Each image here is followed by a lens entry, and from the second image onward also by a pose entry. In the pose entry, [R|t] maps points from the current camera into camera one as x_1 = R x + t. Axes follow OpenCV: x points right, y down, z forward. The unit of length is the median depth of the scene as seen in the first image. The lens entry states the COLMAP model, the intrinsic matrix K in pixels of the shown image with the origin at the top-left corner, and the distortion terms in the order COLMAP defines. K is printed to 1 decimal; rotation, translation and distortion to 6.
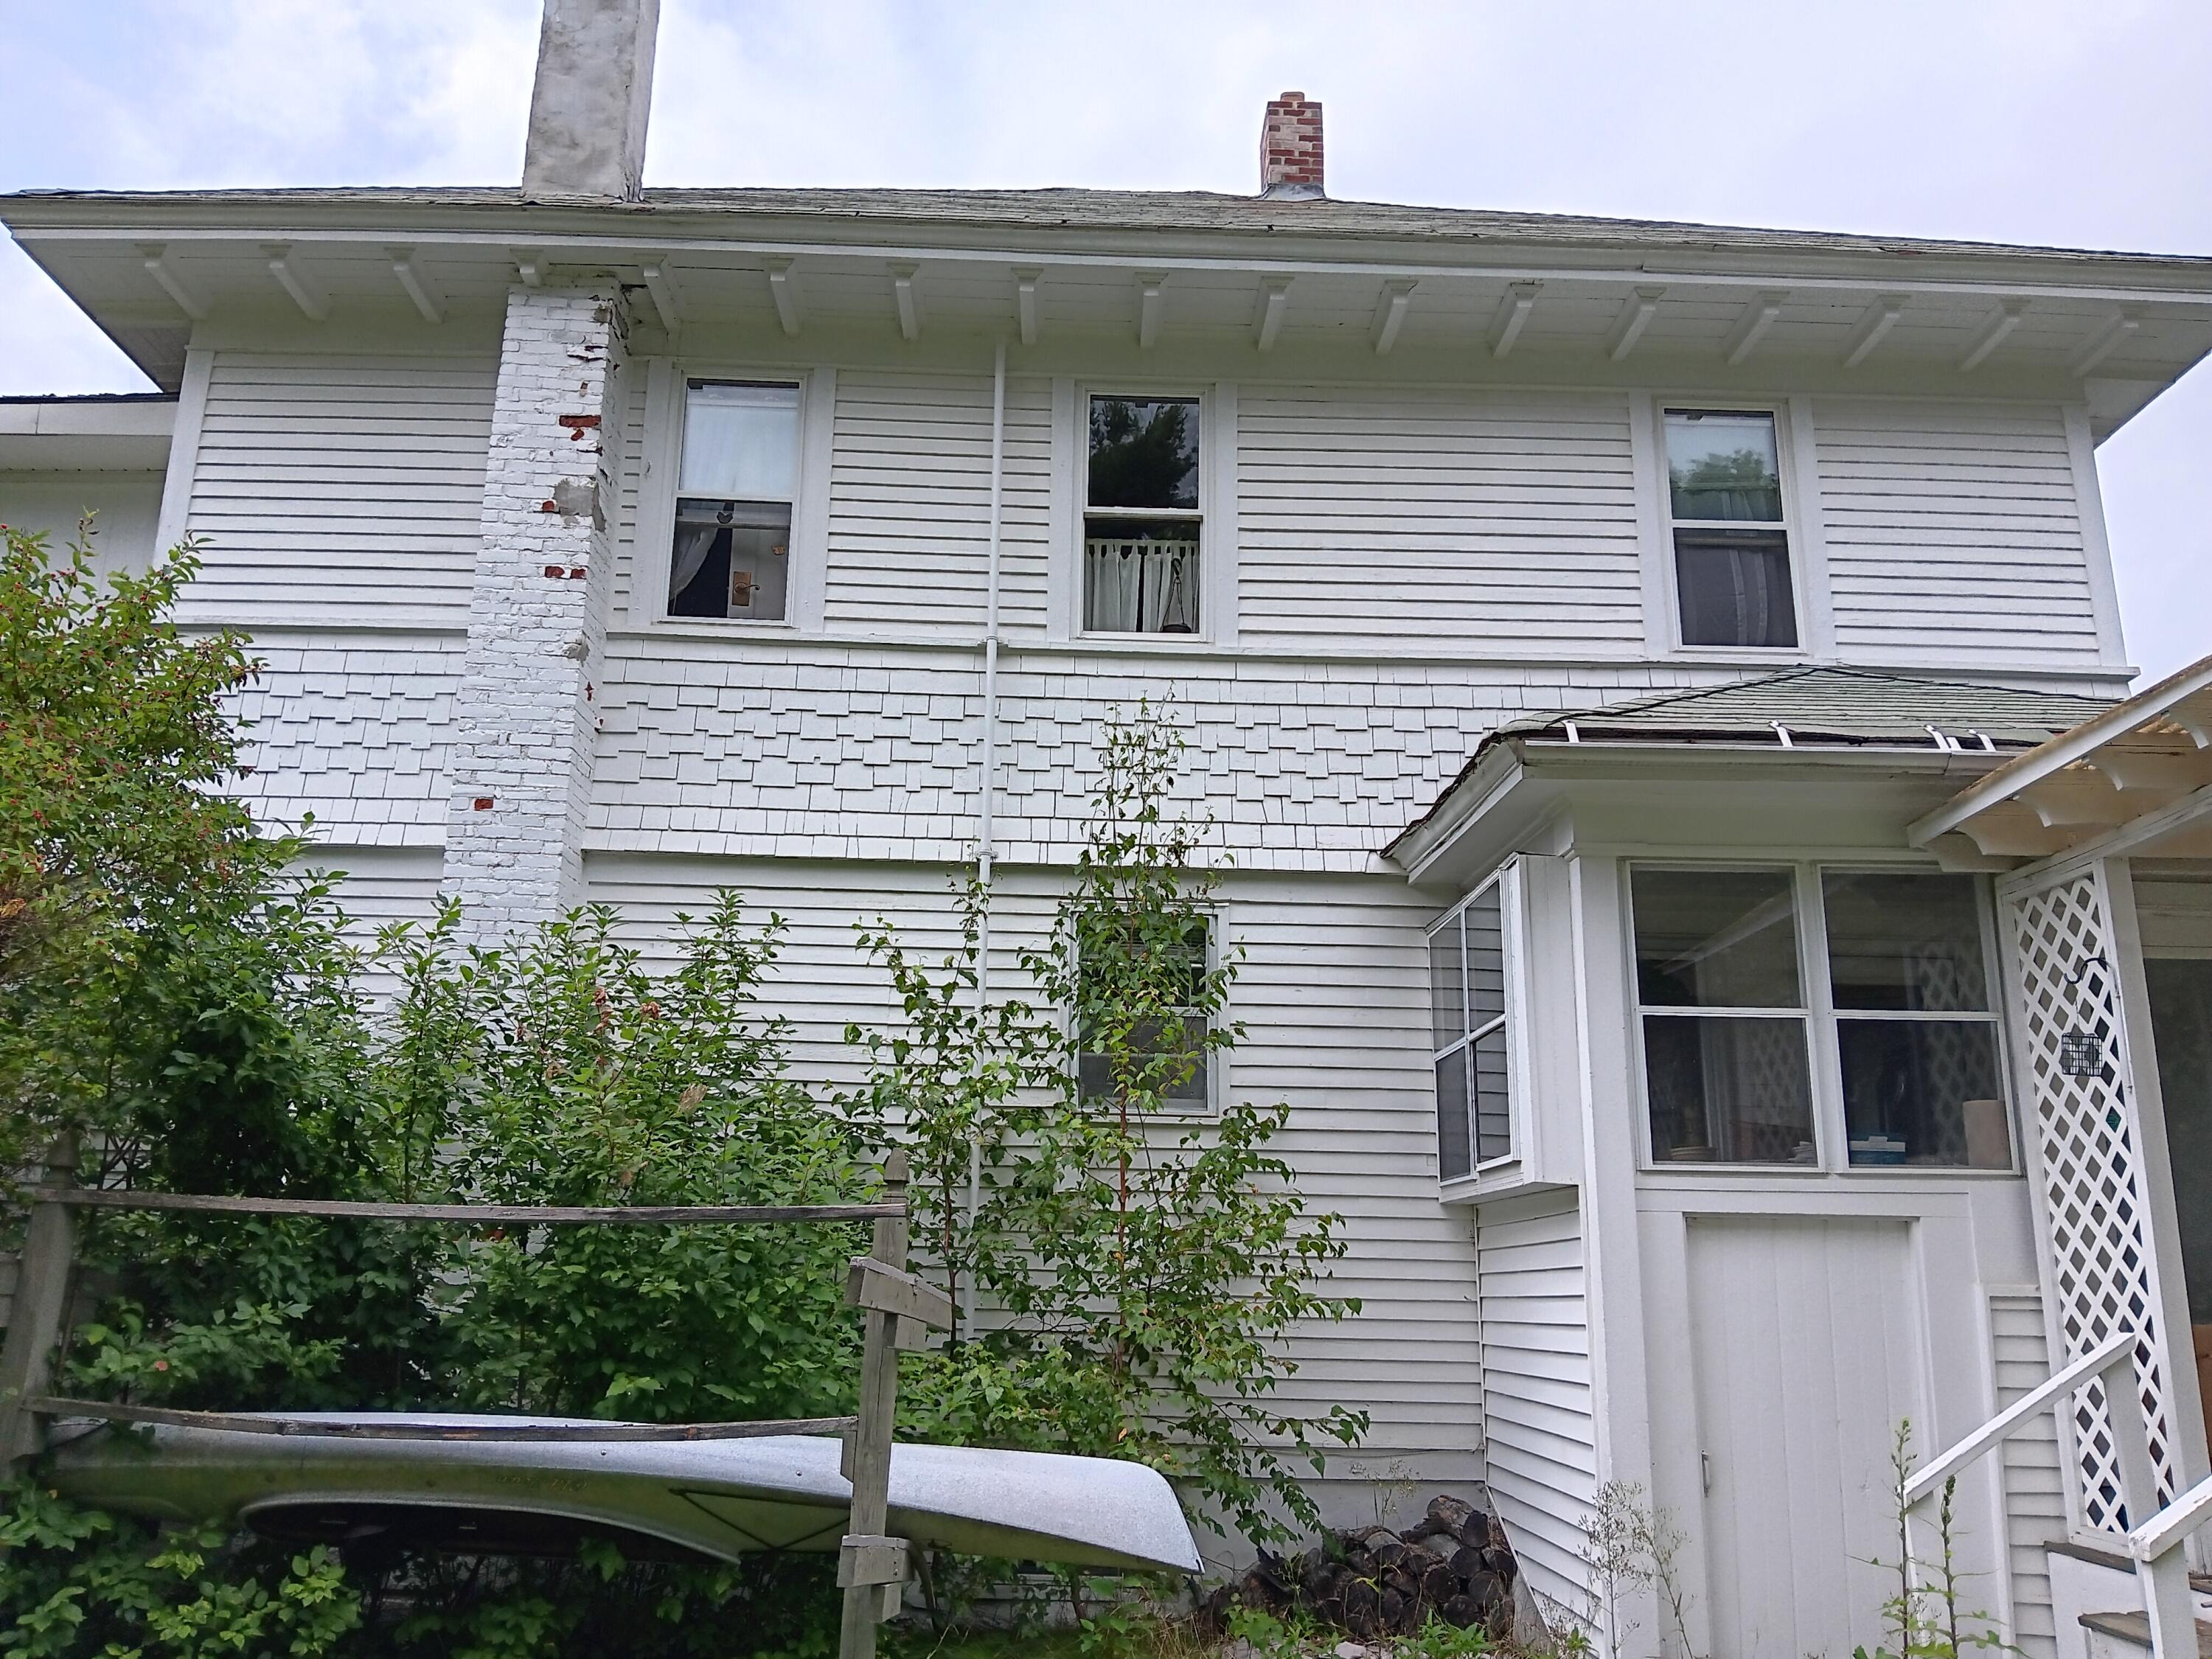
lens RADIAL K [[1700.8, 0, 1106.0], [0, 1700.8, 829.5], [0, 0, 1]] dist [0.049939, -0.114418]
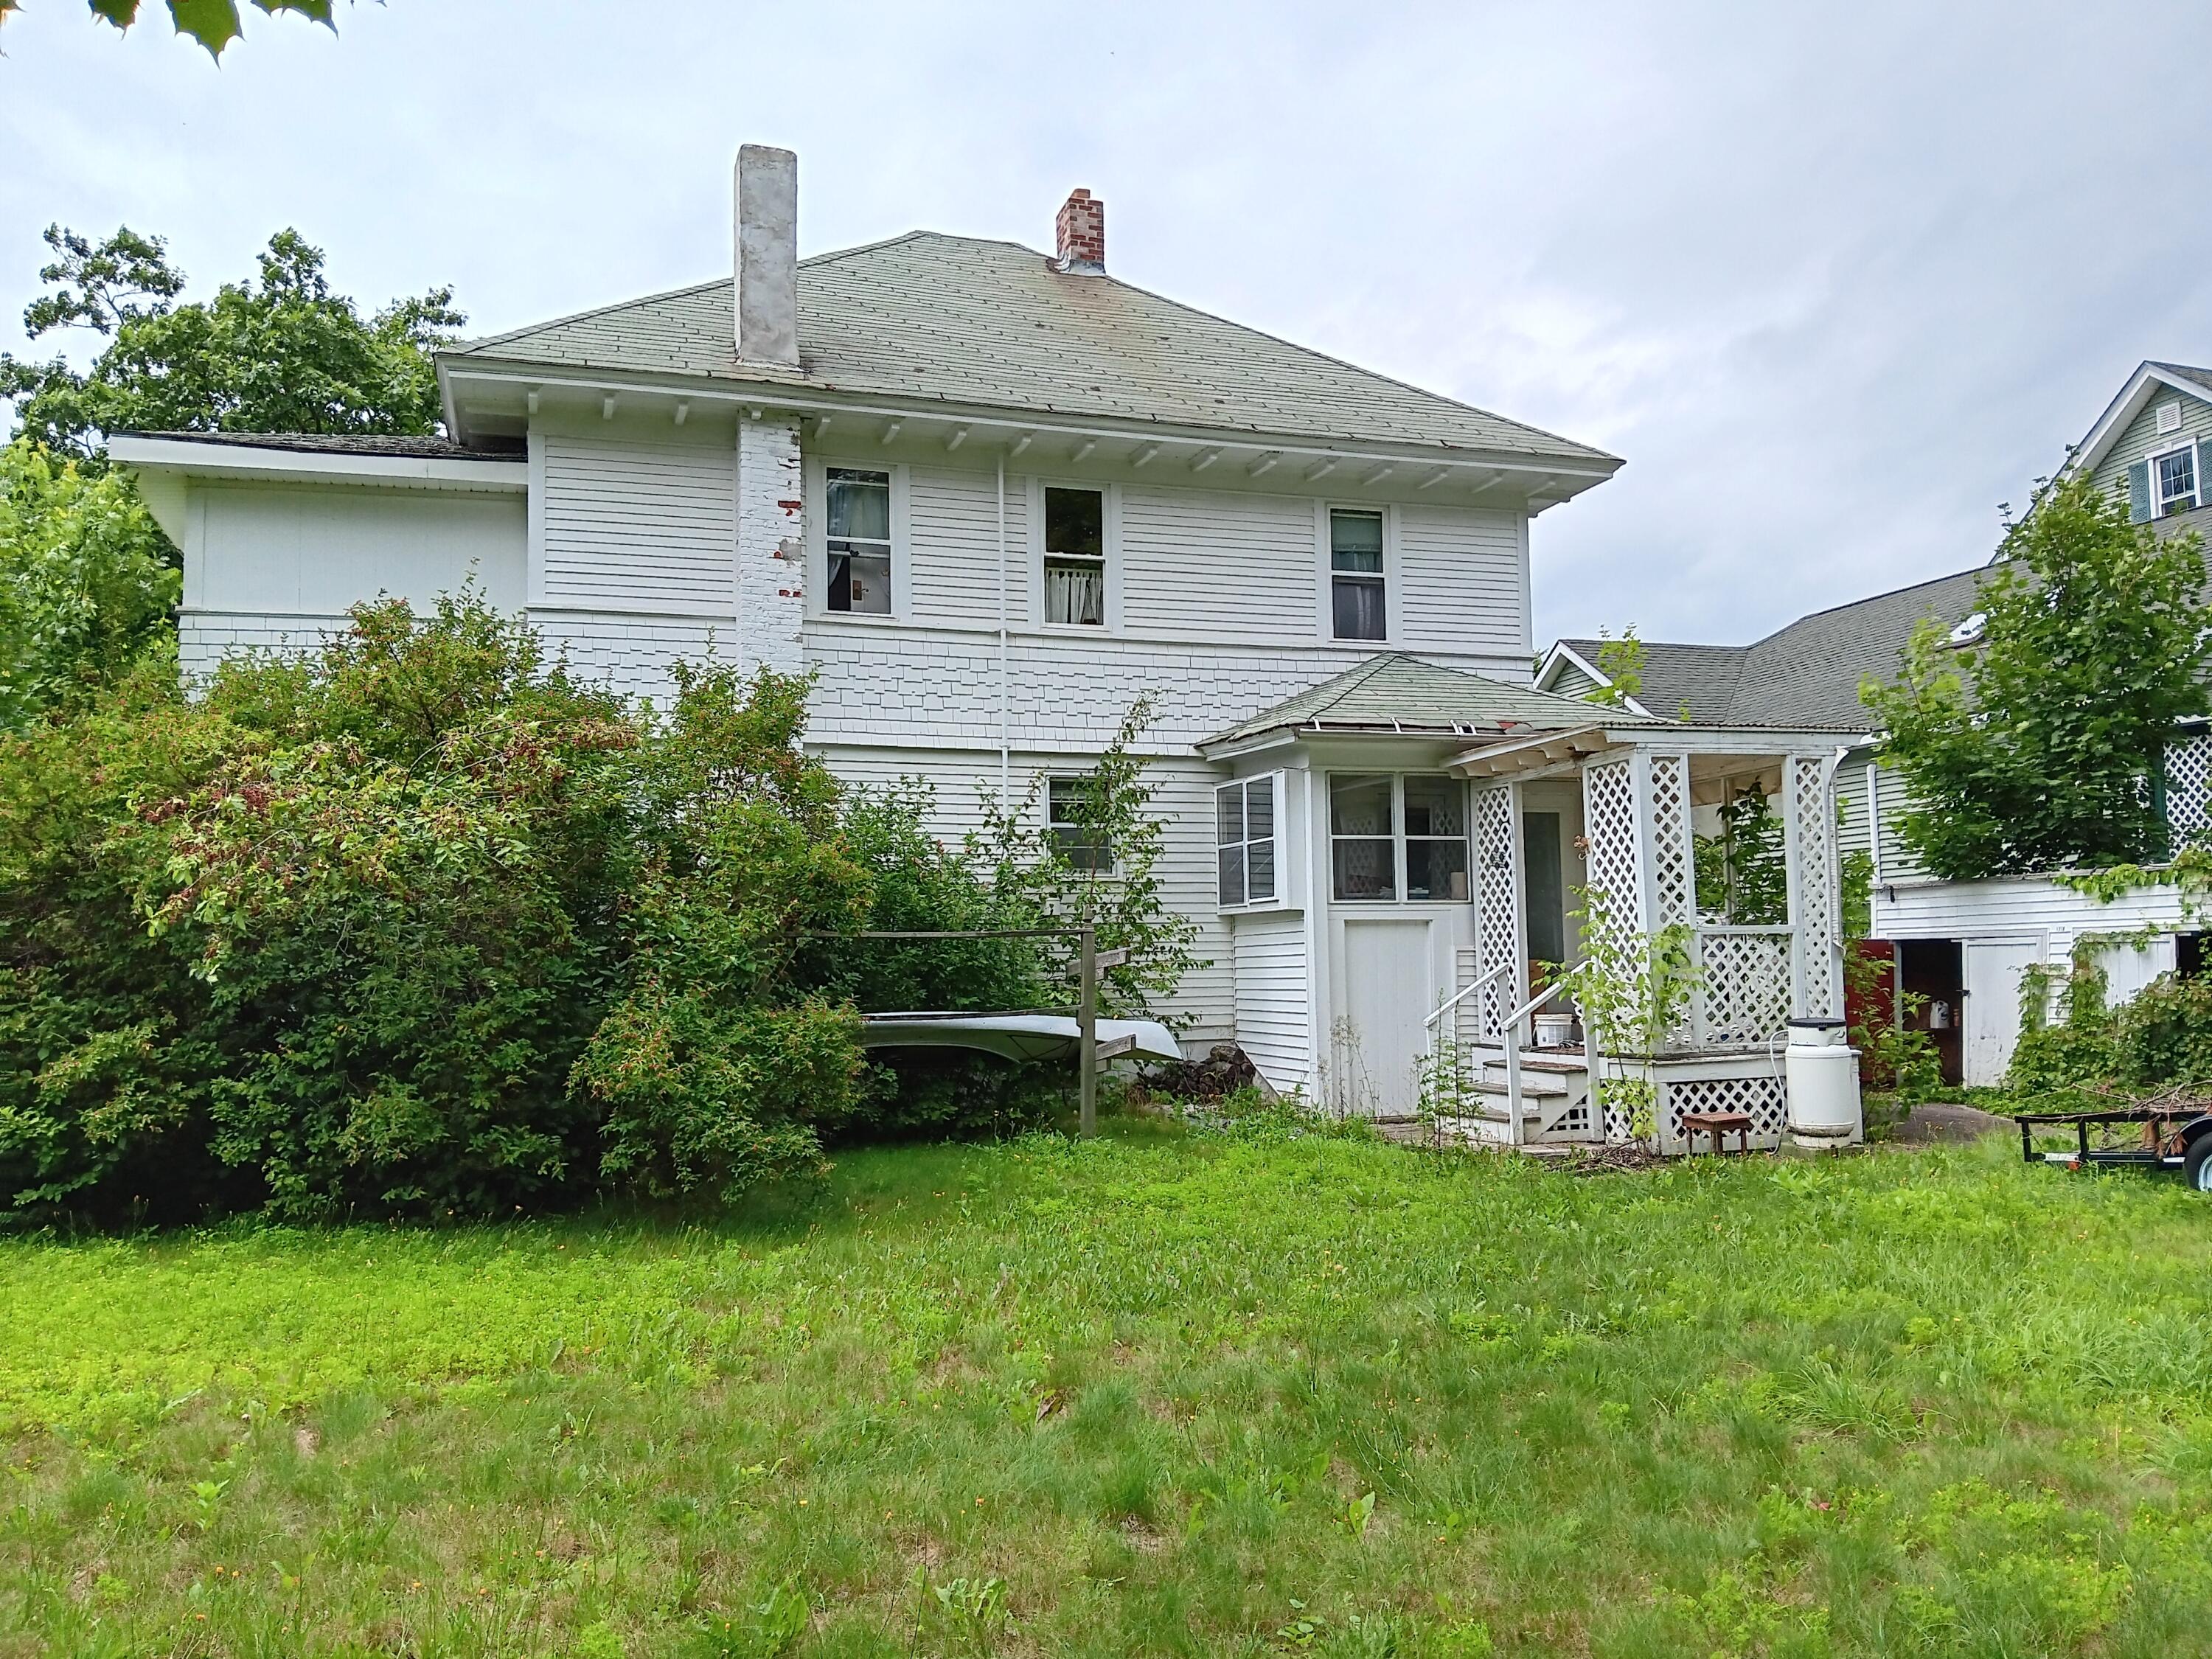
lens RADIAL K [[1743.1, 0, 1106.0], [0, 1743.1, 829.5], [0, 0, 1]] dist [0.072189, -0.001125]
pose [[0.953562, -0.009361, 0.301052, -0.556348], [-0.046959, 0.982674, 0.179295, -0.251945], [-0.297514, -0.185106, 0.936601, -0.910697]]
